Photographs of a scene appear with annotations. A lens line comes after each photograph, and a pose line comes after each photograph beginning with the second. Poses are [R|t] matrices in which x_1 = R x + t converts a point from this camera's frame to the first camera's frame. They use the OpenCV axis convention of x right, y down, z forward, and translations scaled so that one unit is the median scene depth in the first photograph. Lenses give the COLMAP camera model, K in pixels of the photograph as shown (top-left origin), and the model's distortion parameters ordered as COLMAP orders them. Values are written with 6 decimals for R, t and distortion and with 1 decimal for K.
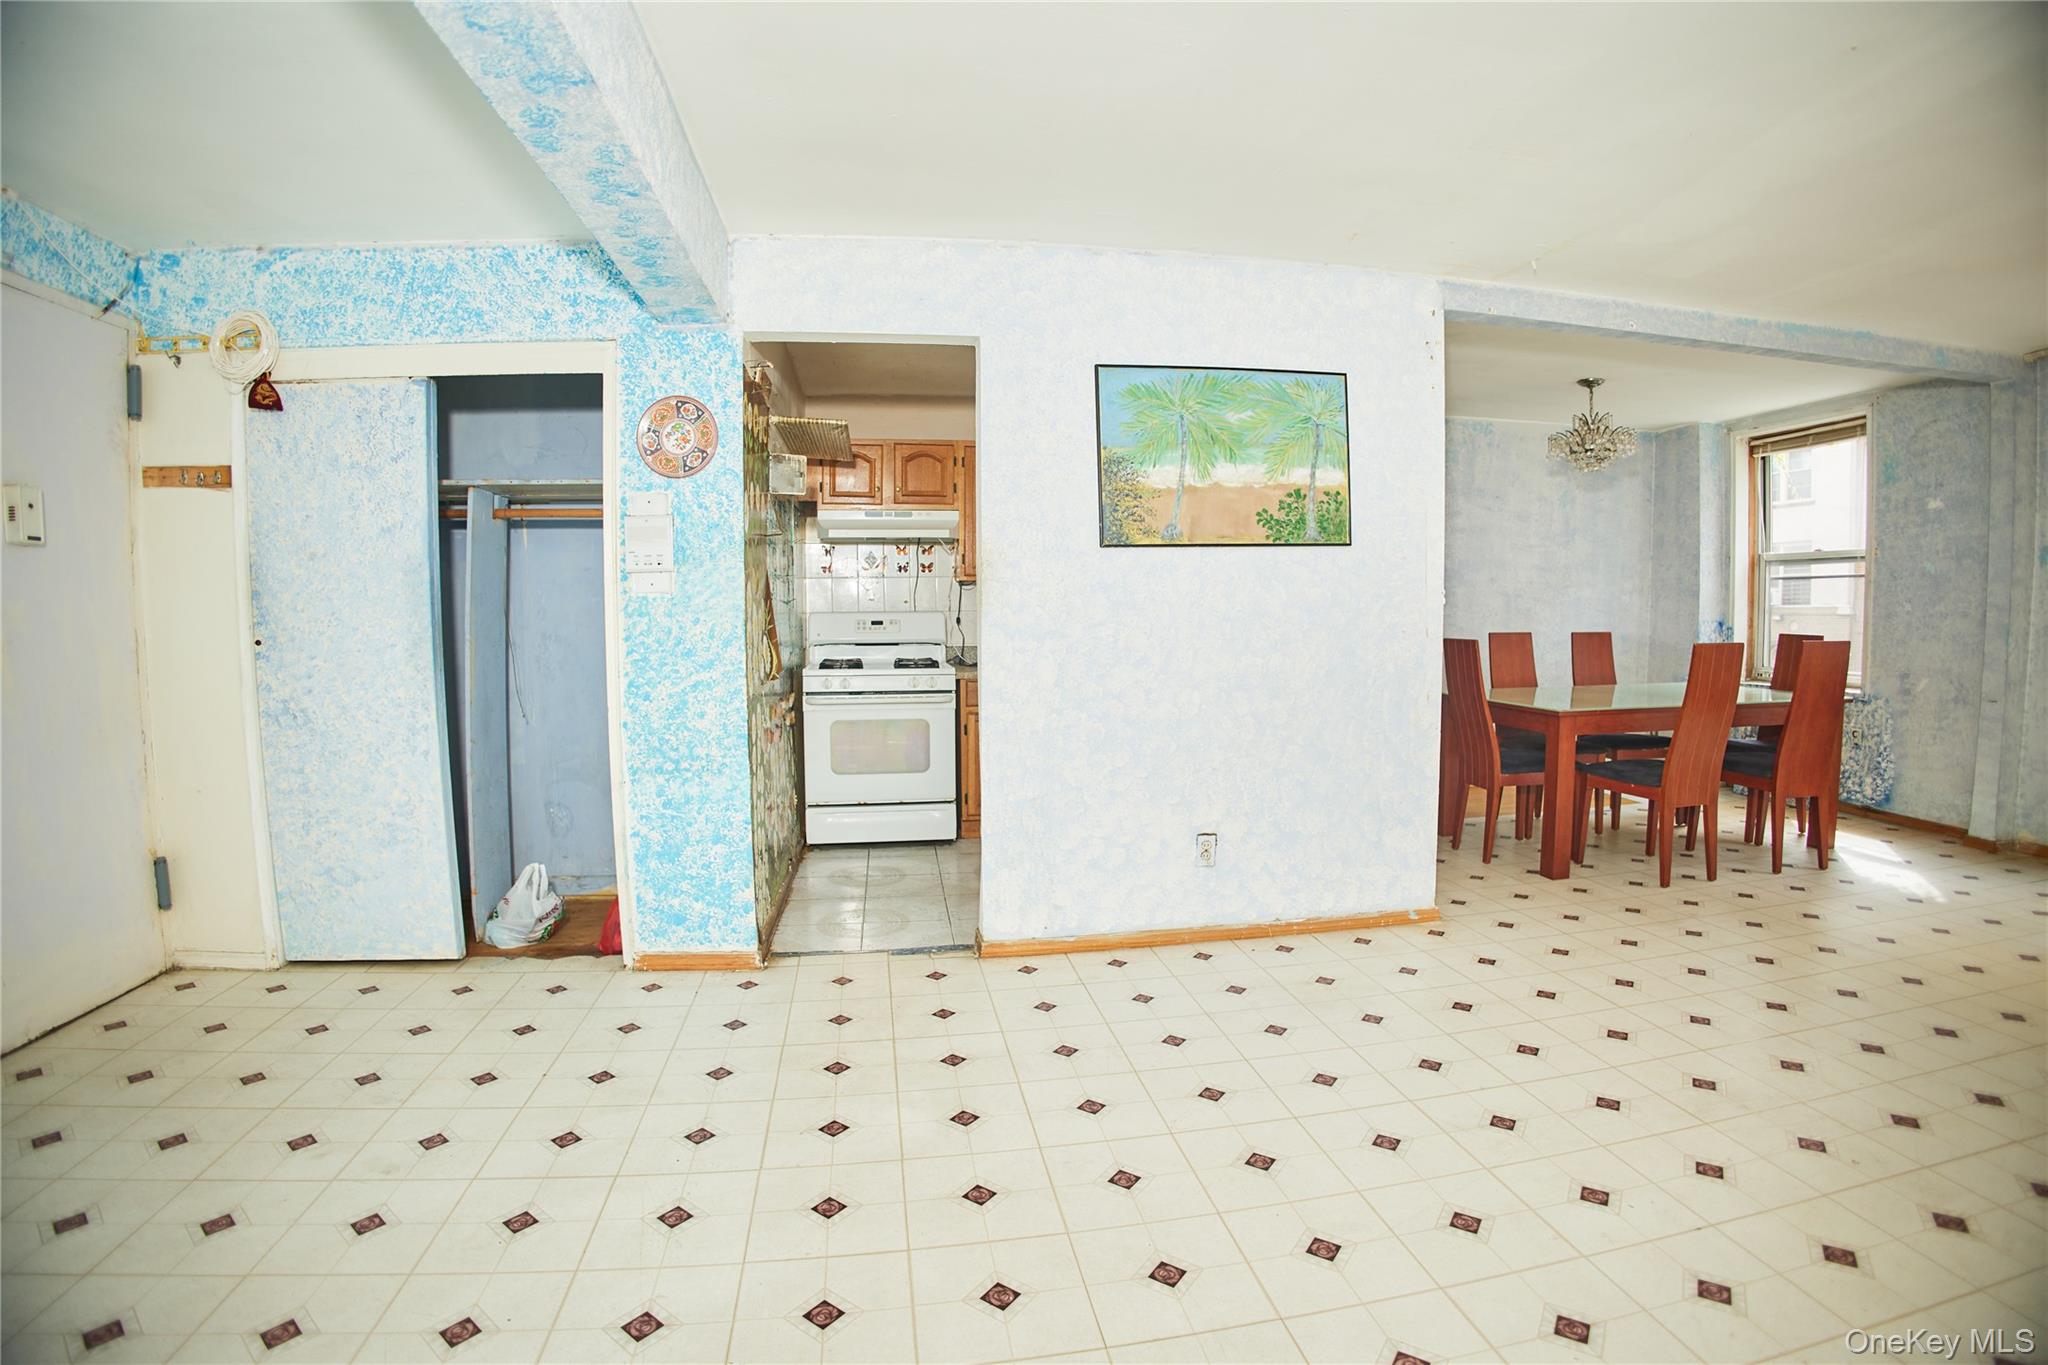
lens RADIAL K [[1051.3, 0, 1051.9], [0, 1051.3, 682.0], [0, 0, 1]] dist [-0.114044, 0.026895]
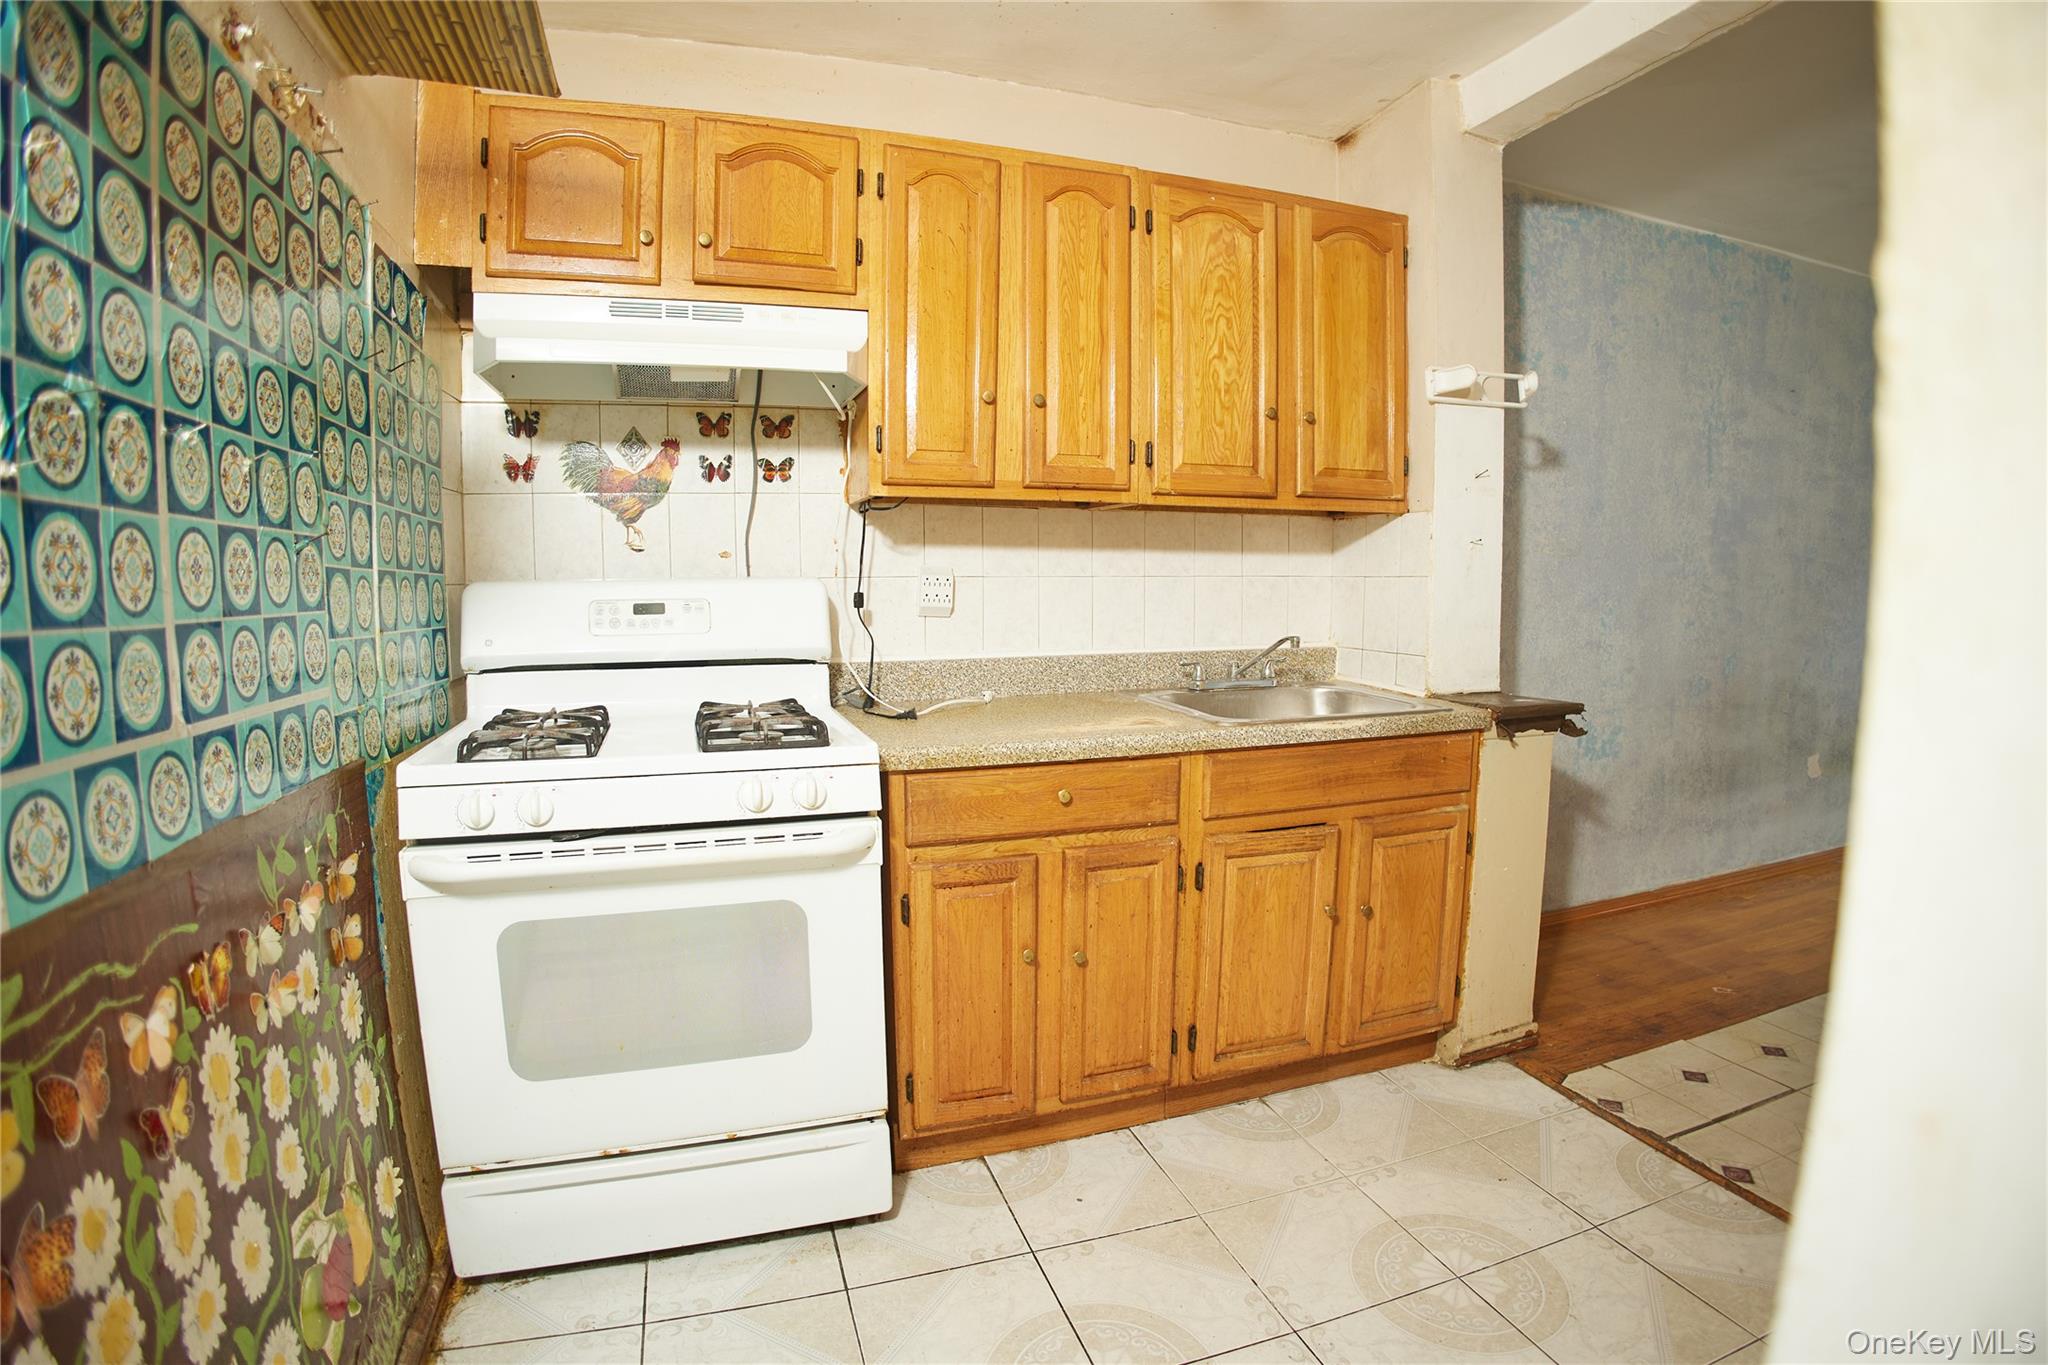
lens RADIAL K [[1051.3, 0, 1075.3], [0, 1051.3, 714.5], [0, 0, 1]] dist [-0.114044, 0.026895]
pose [[0.986594, -0.016326, 0.162378, -0.077960], [0.006176, 0.998006, 0.062822, -0.040695], [-0.163080, -0.060977, 0.984727, 0.608458]]
